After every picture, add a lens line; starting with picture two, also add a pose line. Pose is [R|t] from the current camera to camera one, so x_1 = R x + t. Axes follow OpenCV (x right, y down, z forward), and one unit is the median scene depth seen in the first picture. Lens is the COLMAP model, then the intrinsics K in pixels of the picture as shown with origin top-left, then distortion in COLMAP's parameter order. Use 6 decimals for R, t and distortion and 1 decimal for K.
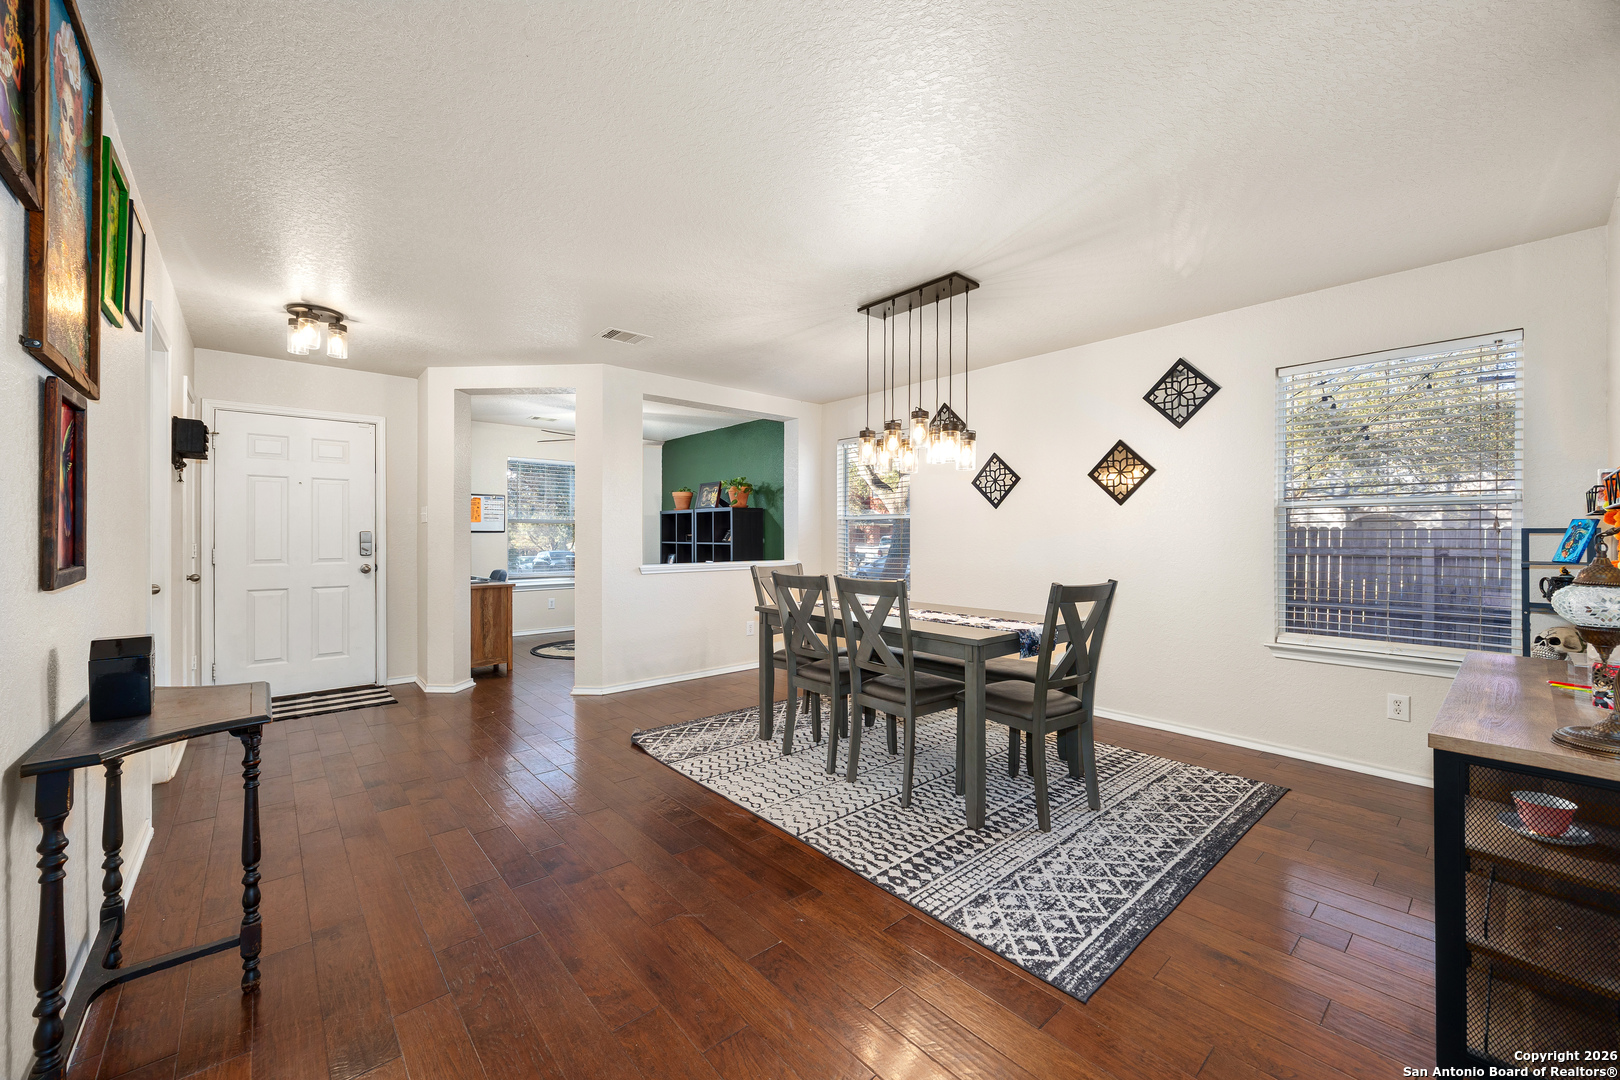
lens RADIAL K [[625.6, 0, 813.1], [0, 625.6, 535.7], [0, 0, 1]] dist [0.001015, 0.000048]
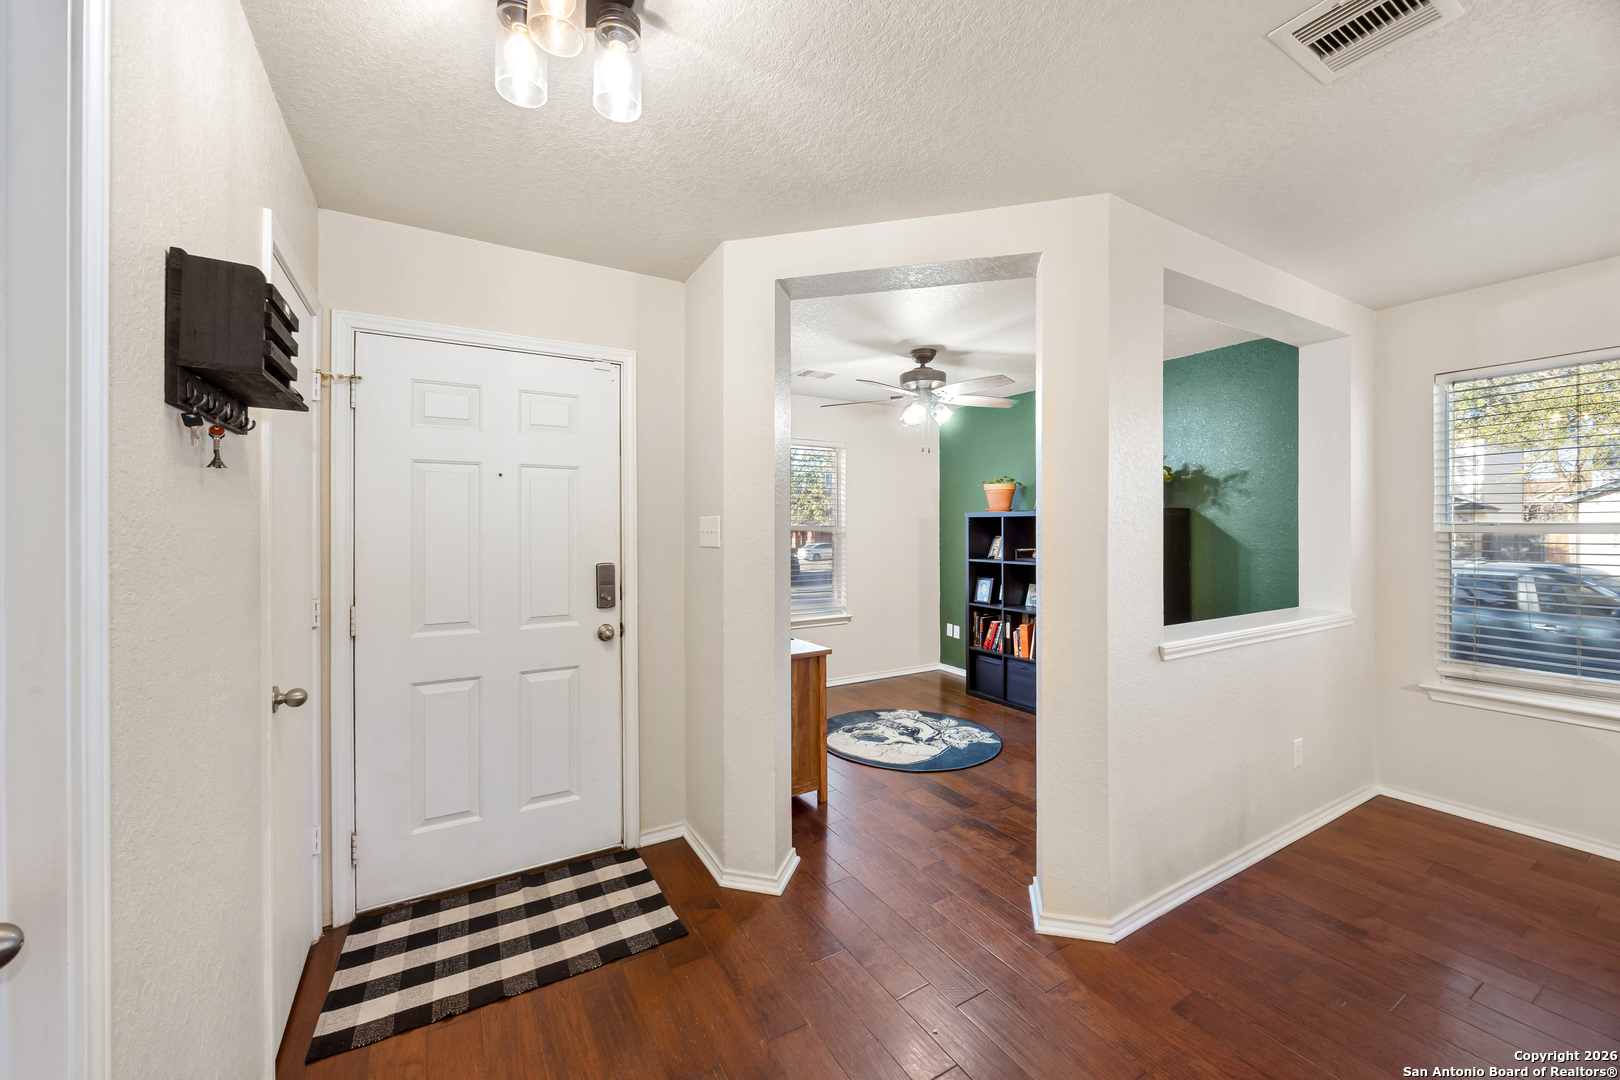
lens RADIAL K [[622.6, 0, 812.9], [0, 622.6, 528.1], [0, 0, 1]] dist [-0.001721, -0.000133]
pose [[0.982553, -0.002685, -0.185962, -0.477661], [0.002622, 0.999996, -0.000583, -0.039587], [0.185963, 0.000085, 0.982557, 0.550554]]
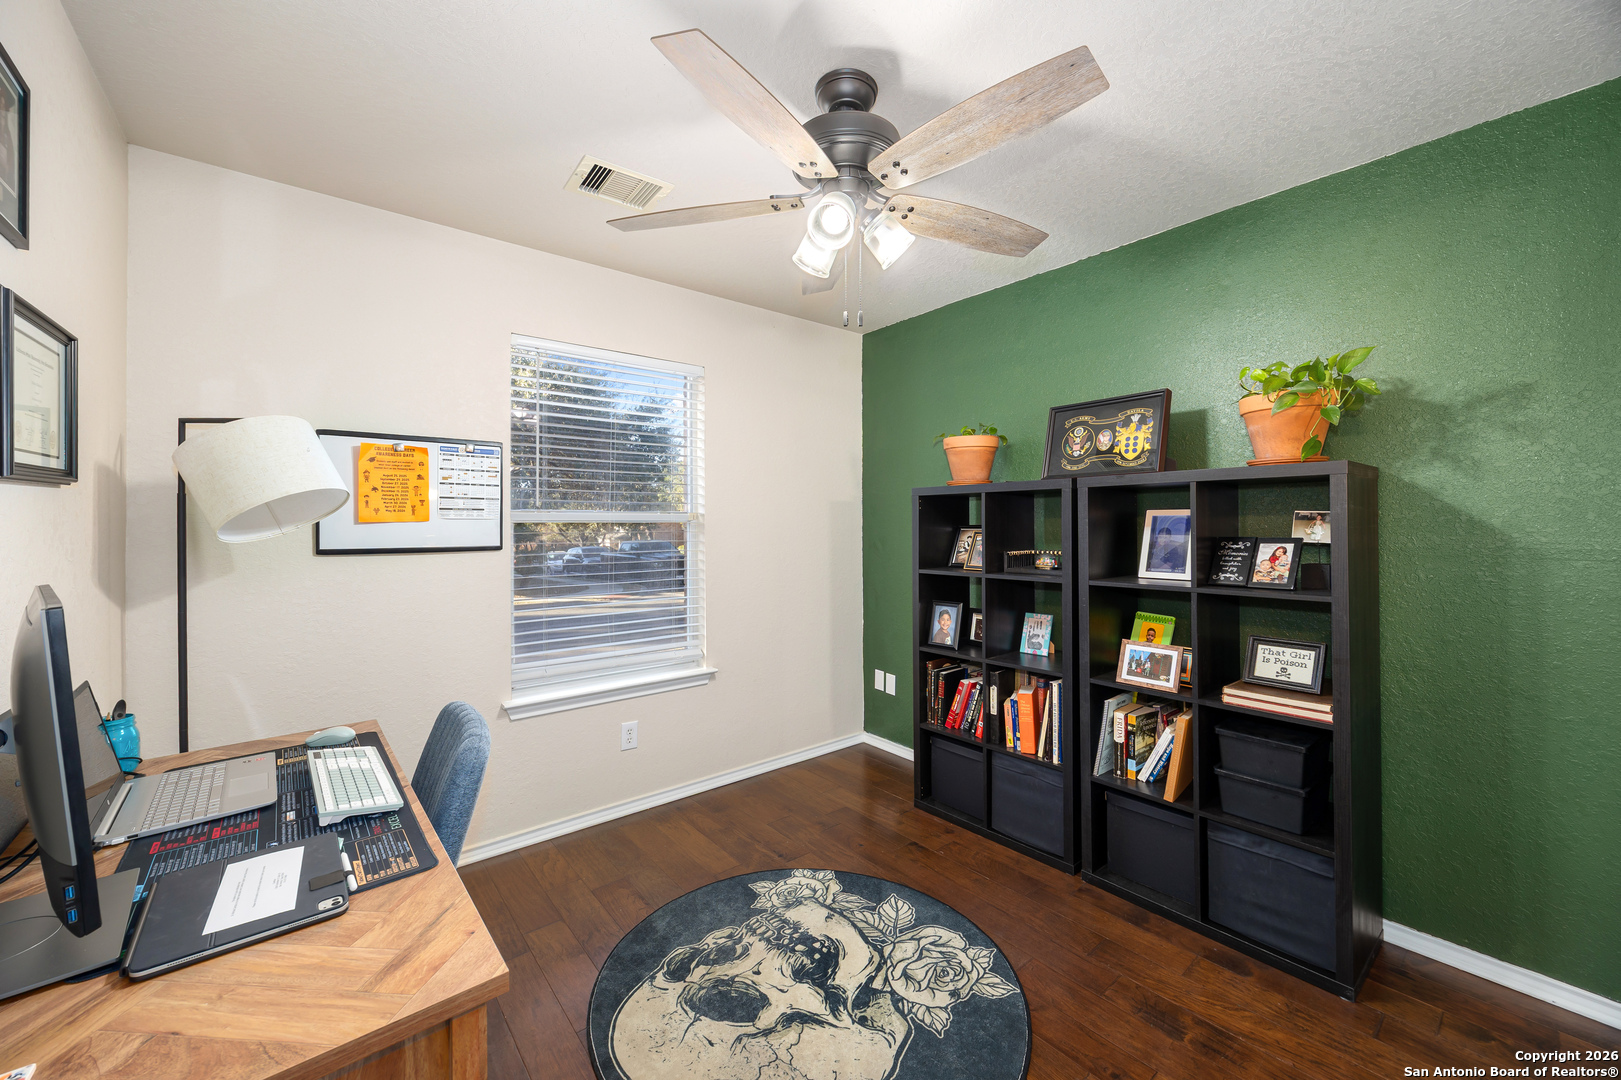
lens RADIAL K [[623.0, 0, 813.4], [0, 623.0, 528.1], [0, 0, 1]] dist [-0.001721, -0.000133]
pose [[0.999332, -0.004814, -0.036223, -0.494862], [0.004898, 0.999986, 0.002237, -0.027693], [0.036212, -0.002413, 0.999341, 1.063032]]
